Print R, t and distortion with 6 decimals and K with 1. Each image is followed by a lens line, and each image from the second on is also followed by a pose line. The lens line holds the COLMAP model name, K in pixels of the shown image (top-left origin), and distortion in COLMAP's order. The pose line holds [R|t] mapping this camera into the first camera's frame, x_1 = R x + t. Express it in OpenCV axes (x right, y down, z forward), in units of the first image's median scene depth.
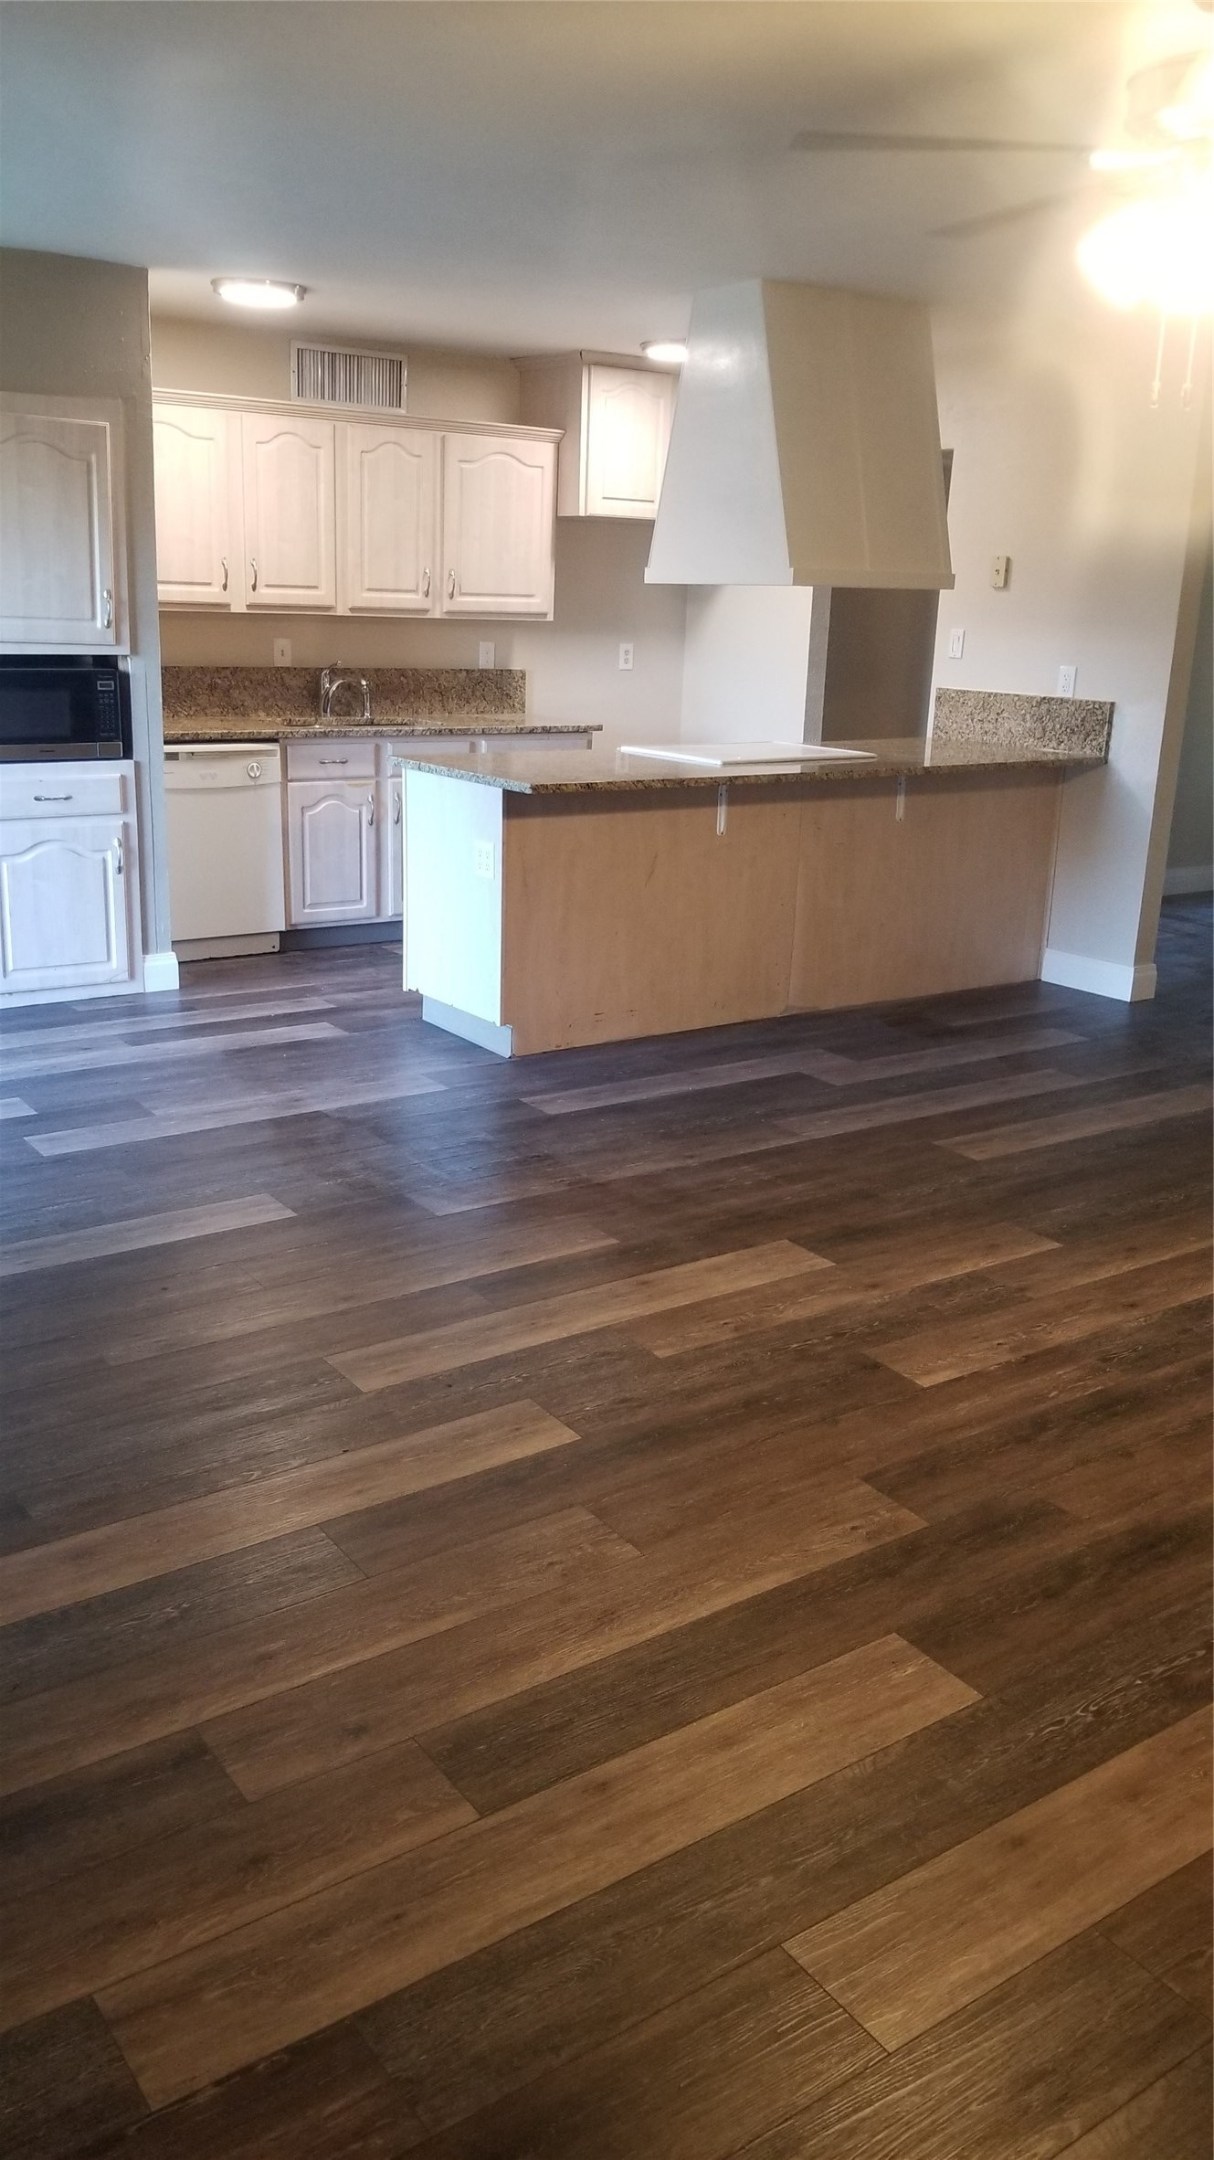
lens RADIAL K [[1672.3, 0, 607.0], [0, 1672.3, 1080.0], [0, 0, 1]] dist [0.085736, -0.005410]
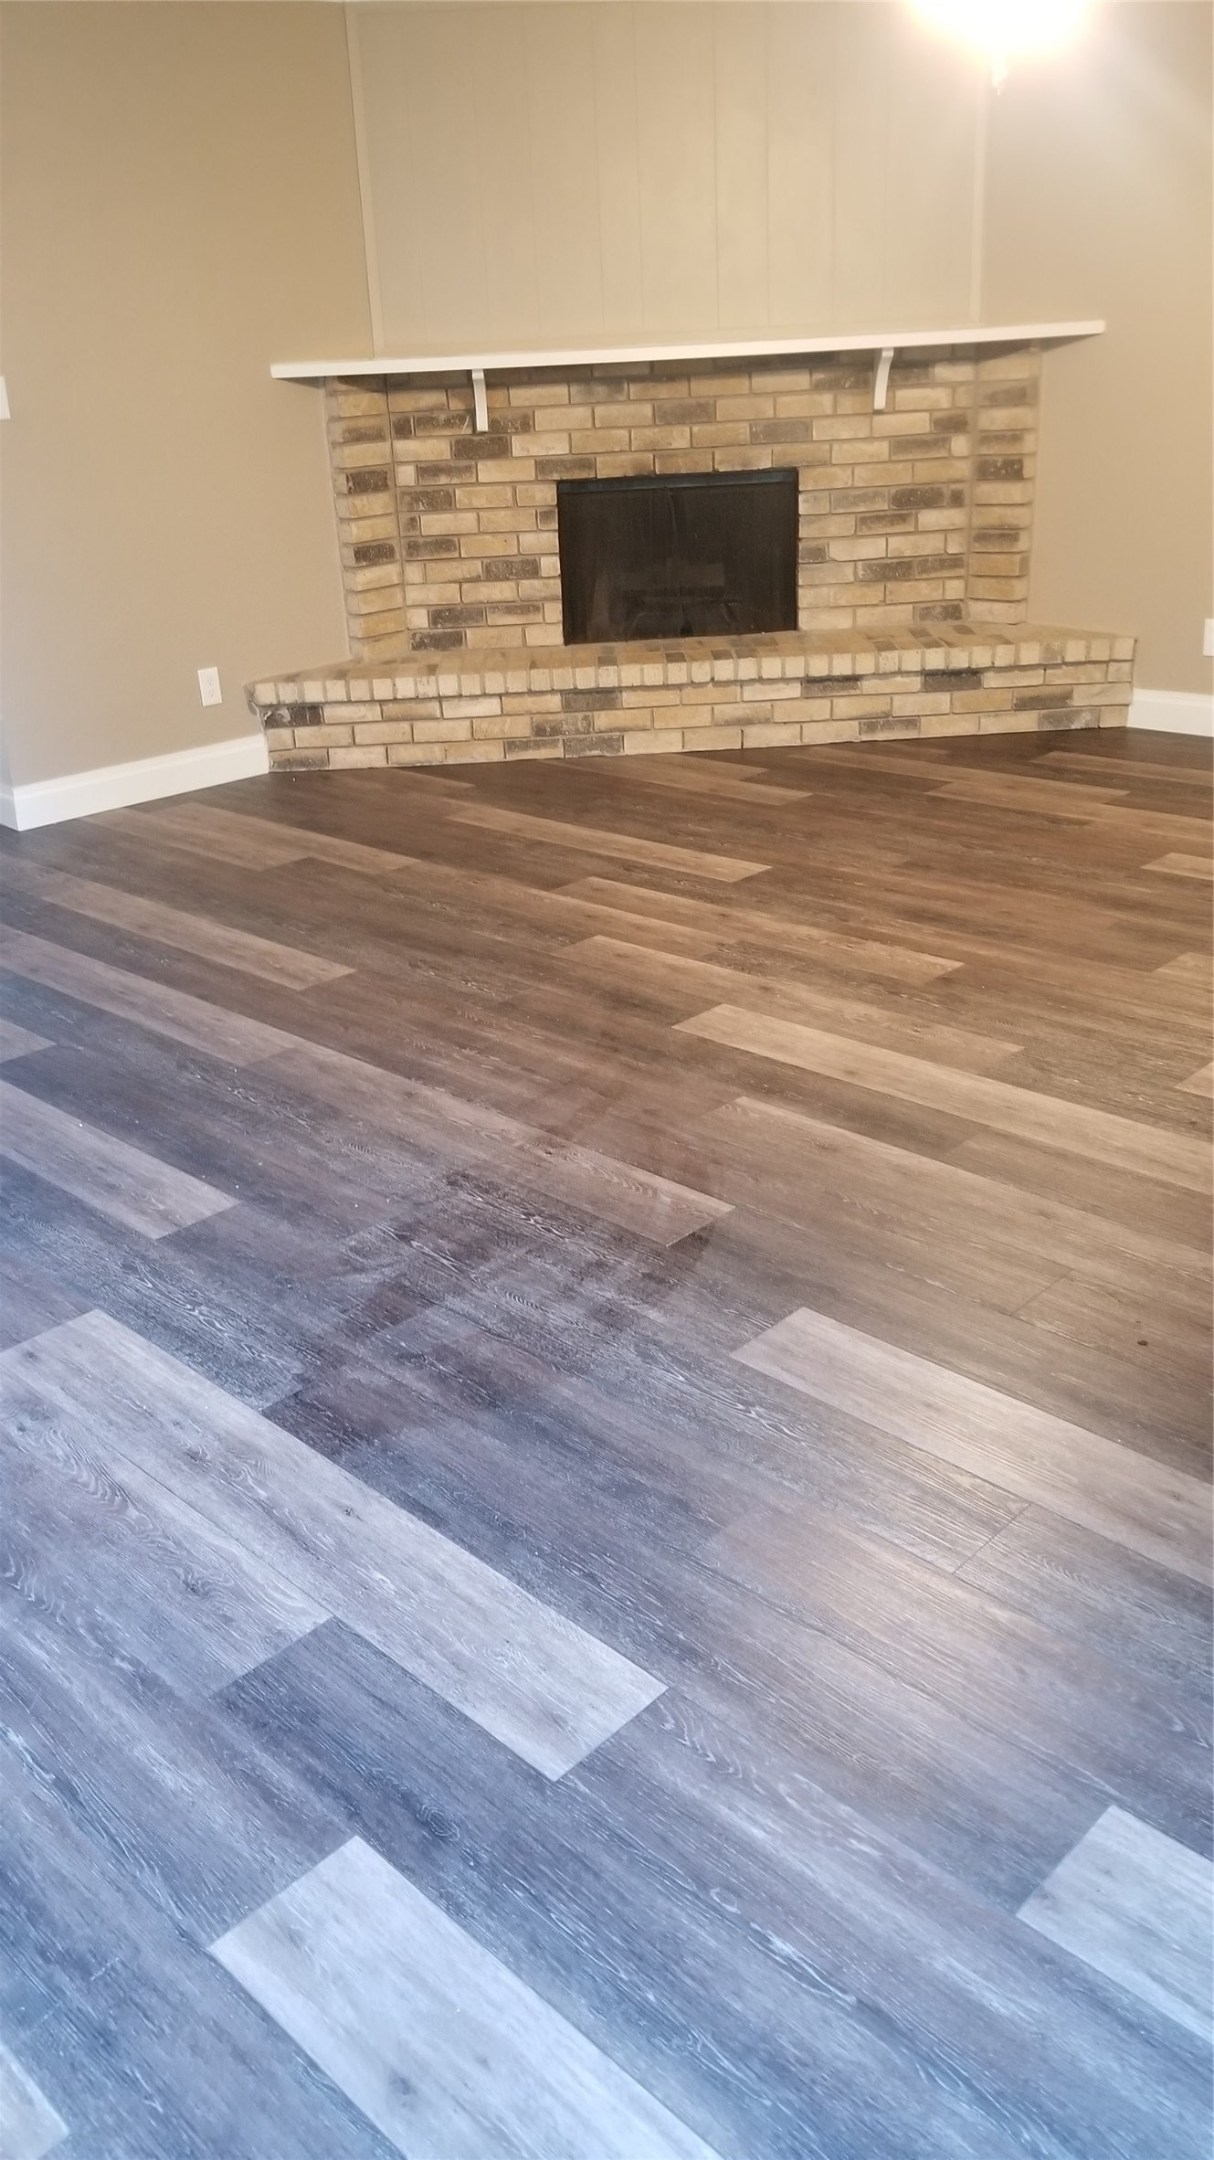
lens RADIAL K [[1672.3, 0, 607.0], [0, 1672.3, 1080.0], [0, 0, 1]] dist [0.085736, -0.005410]
pose [[-0.181338, -0.423097, 0.887753, -0.609455], [0.314795, 0.830248, 0.459992, -0.267934], [-0.931676, 0.362874, -0.017367, 0.911603]]
